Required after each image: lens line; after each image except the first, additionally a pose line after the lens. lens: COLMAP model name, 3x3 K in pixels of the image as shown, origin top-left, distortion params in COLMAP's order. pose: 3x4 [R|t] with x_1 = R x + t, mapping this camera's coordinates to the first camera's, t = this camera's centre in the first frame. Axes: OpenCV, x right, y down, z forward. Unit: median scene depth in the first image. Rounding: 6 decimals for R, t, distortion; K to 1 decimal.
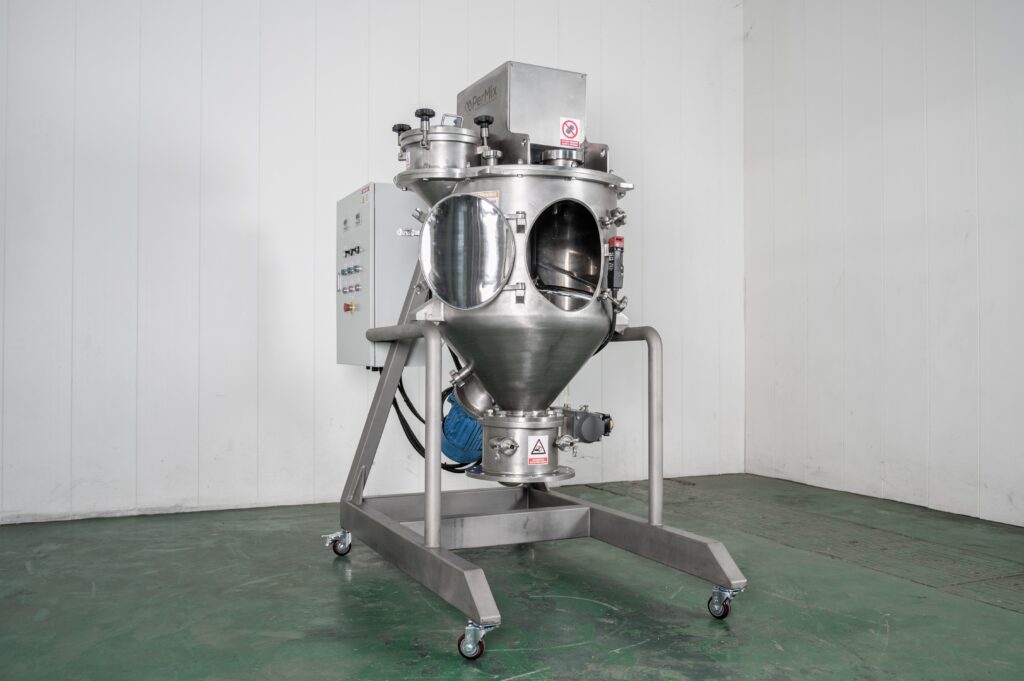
lens RADIAL K [[882.0, 0, 513.1], [0, 882.0, 341.3], [0, 0, 1]] dist [-0.016181, 0.007955]
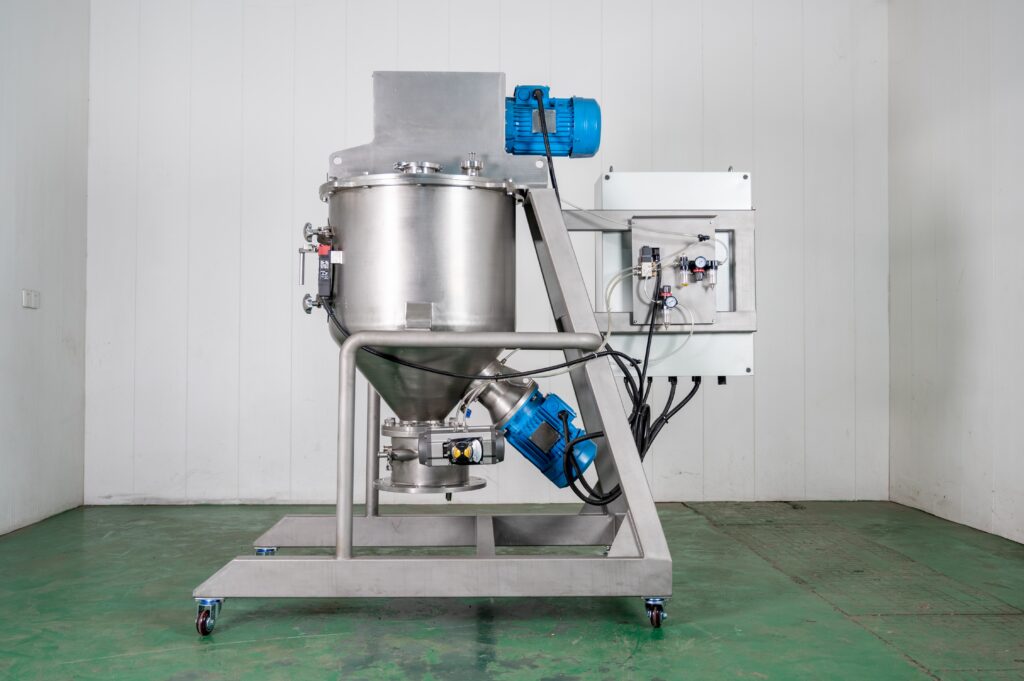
lens RADIAL K [[1026.0, 0, 512.6], [0, 1026.0, 341.7], [0, 0, 1]] dist [-0.010576, 0.000000]
pose [[0.929489, -0.004761, -0.368819, 0.565459], [0.003055, 0.999982, -0.005210, -0.004655], [0.368837, 0.003716, 0.929487, -0.139301]]
